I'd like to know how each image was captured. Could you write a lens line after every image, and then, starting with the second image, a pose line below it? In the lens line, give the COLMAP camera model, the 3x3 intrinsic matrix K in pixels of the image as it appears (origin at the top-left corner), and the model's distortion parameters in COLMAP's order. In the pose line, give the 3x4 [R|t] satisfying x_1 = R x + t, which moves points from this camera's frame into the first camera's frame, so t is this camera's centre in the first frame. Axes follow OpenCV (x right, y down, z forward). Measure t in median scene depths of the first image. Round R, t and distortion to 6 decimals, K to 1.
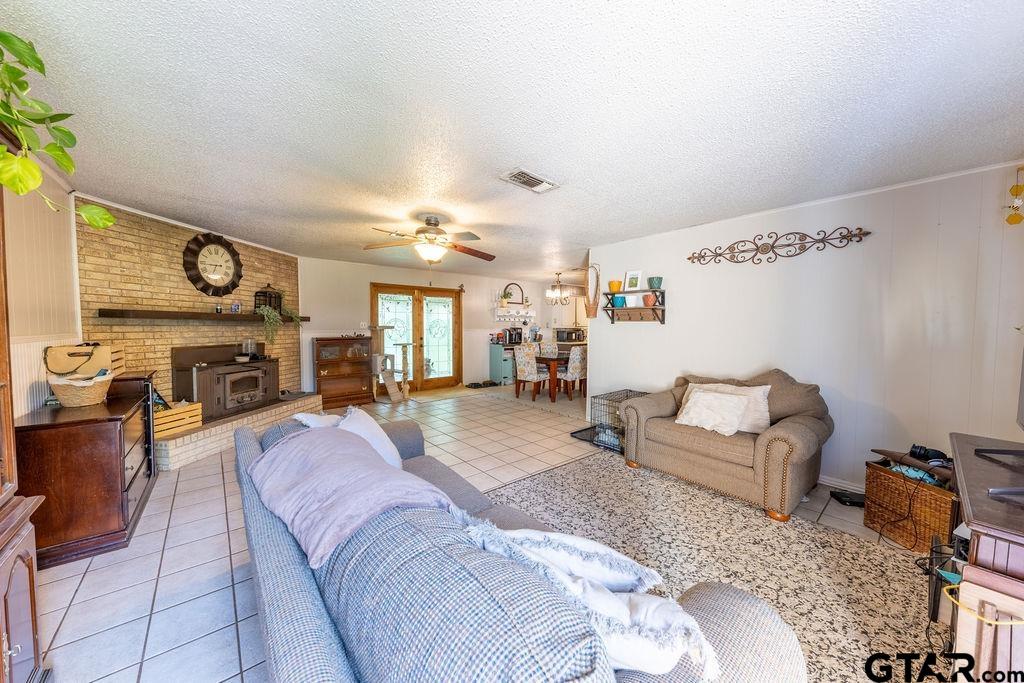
lens RADIAL K [[351.6, 0, 512.0], [0, 351.6, 341.5], [0, 0, 1]] dist [0.000690, -0.000288]
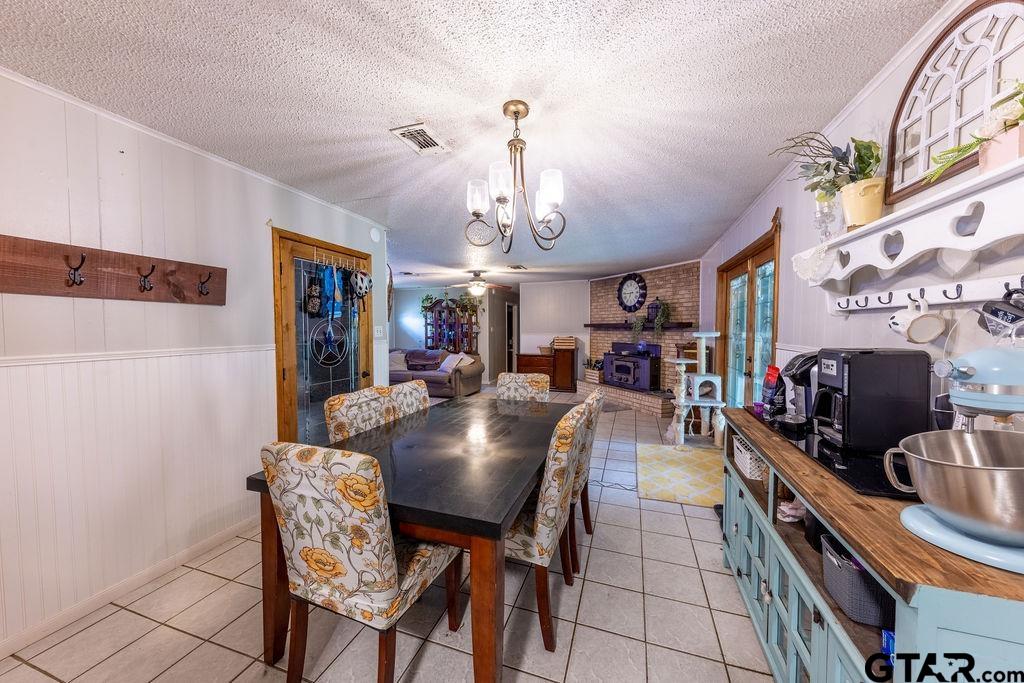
lens RADIAL K [[351.6, 0, 512.0], [0, 351.6, 341.5], [0, 0, 1]] dist [0.000690, -0.000288]
pose [[-0.853263, 0.014778, -0.521271, 0.464059], [-0.026648, 0.997057, 0.071885, -0.101316], [0.520799, 0.075228, -0.850358, 2.170274]]
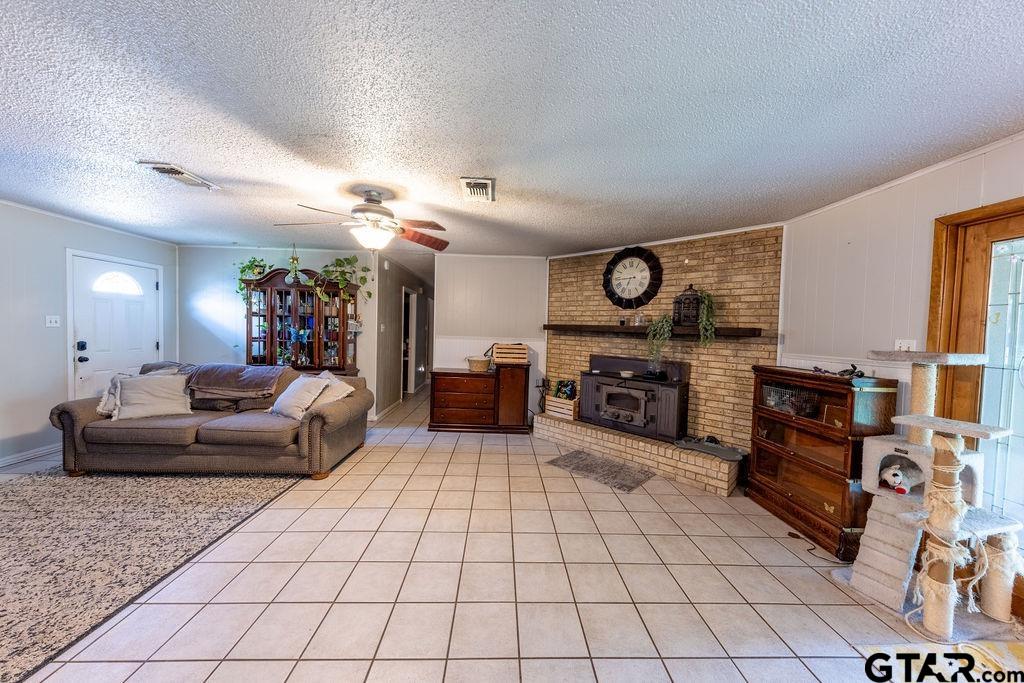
lens RADIAL K [[351.6, 0, 512.0], [0, 351.6, 341.5], [0, 0, 1]] dist [0.000690, -0.000288]
pose [[-0.616232, 0.000558, -0.787564, 0.157841], [-0.069261, 0.996087, 0.054899, -0.070760], [0.784513, 0.088378, -0.613782, 1.419559]]
